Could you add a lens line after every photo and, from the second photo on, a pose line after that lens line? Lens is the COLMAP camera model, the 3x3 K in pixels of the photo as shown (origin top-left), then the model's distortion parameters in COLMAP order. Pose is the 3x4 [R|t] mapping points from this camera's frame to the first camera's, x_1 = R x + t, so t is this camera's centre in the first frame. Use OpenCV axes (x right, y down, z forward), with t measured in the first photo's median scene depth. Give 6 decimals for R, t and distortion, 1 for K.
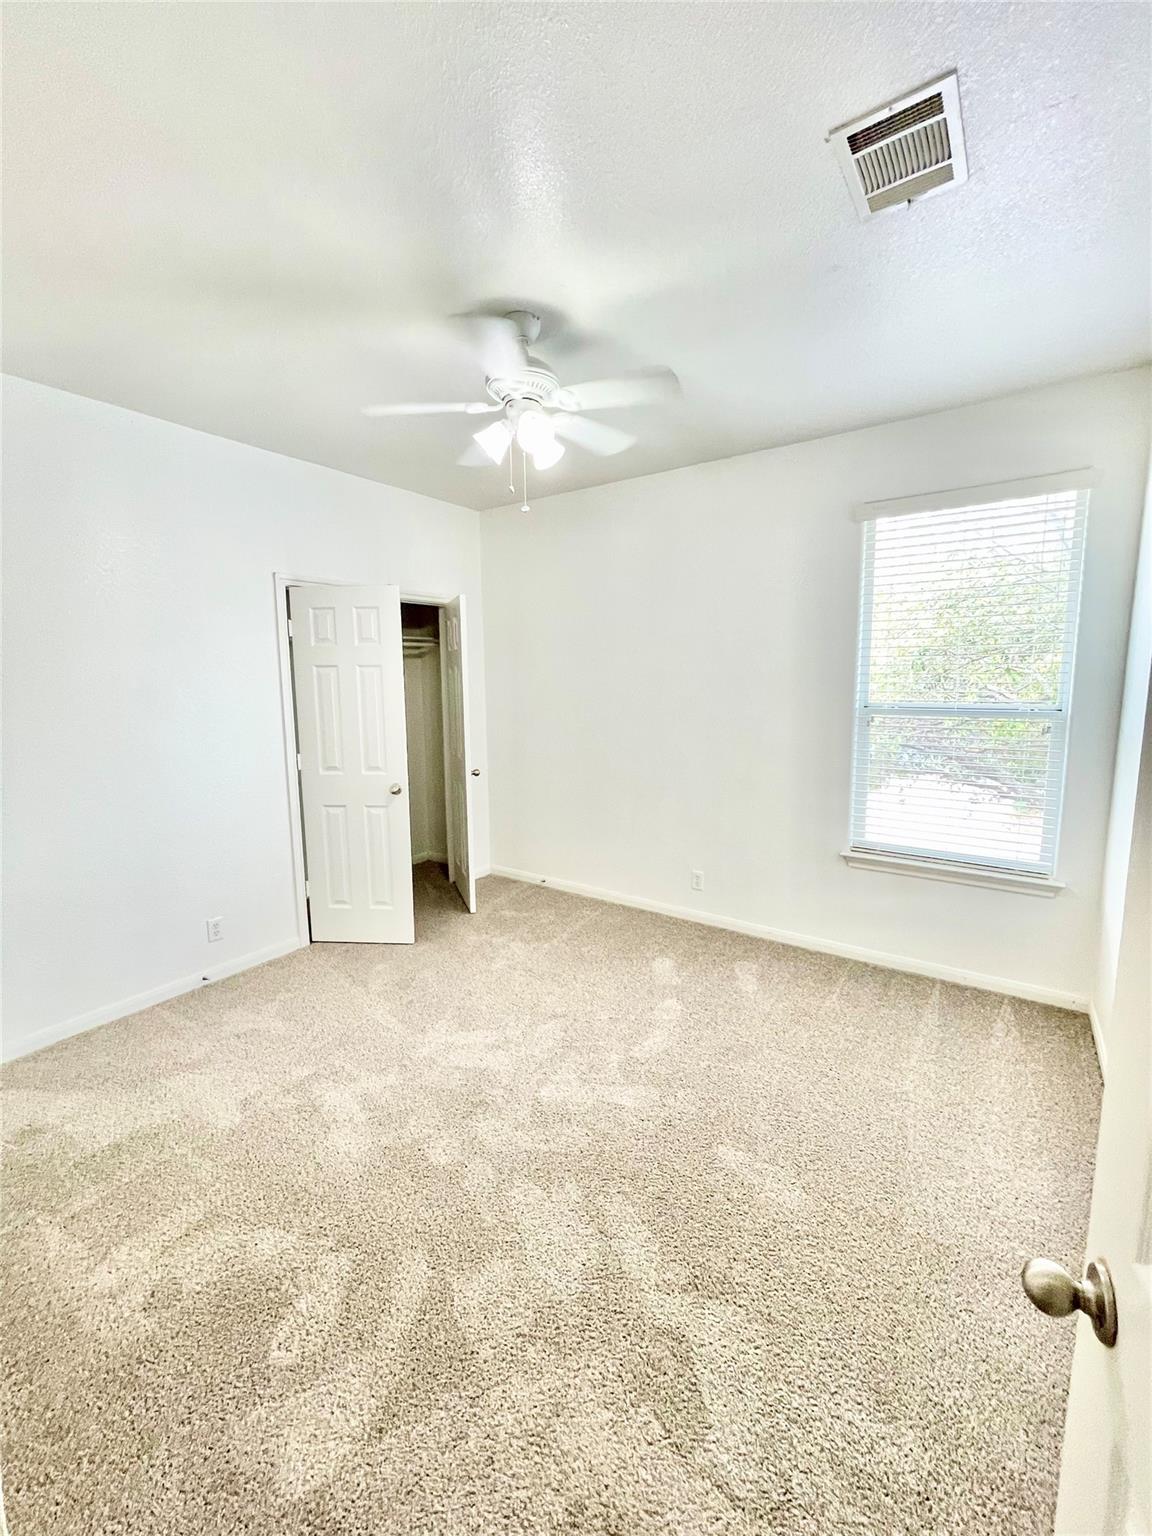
lens RADIAL K [[621.2, 0, 580.0], [0, 621.2, 768.4], [0, 0, 1]] dist [0.001780, 0.000101]
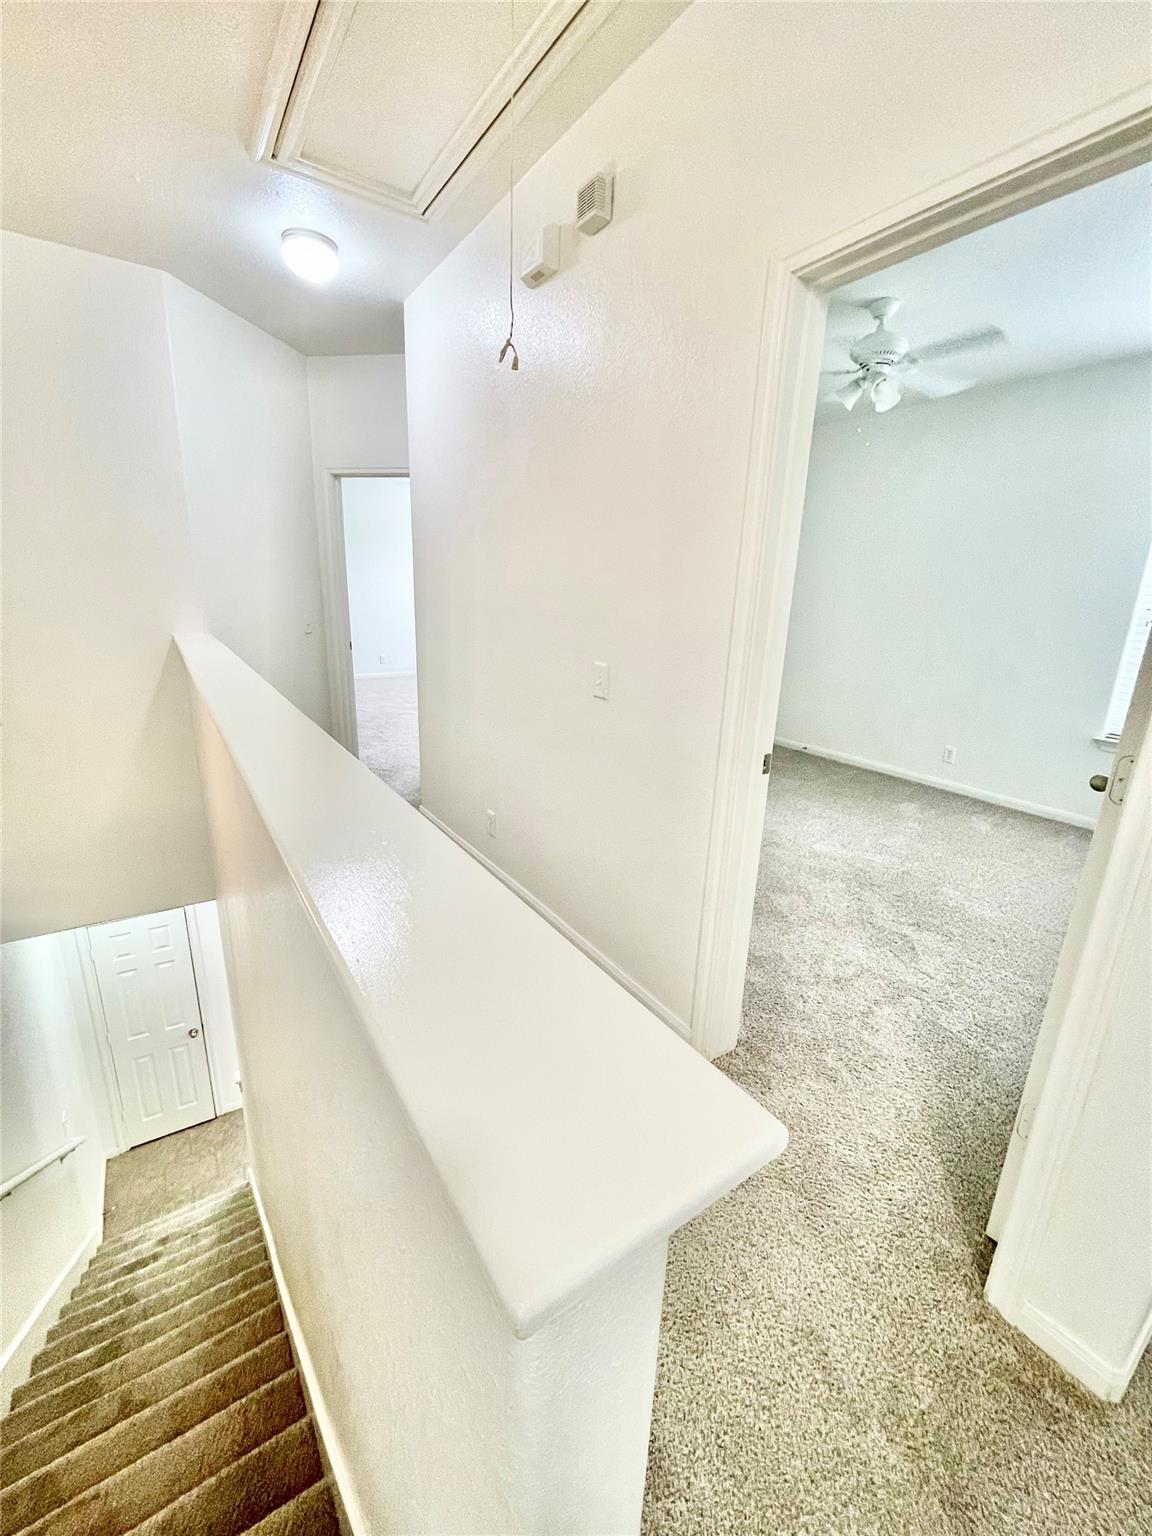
lens RADIAL K [[621.2, 0, 565.6], [0, 621.2, 757.9], [0, 0, 1]] dist [0.001780, 0.000101]
pose [[0.926297, 0.154117, -0.343835, -0.112064], [-0.113235, 0.984204, 0.136092, 0.135493], [0.359378, -0.087127, 0.929116, -0.516368]]
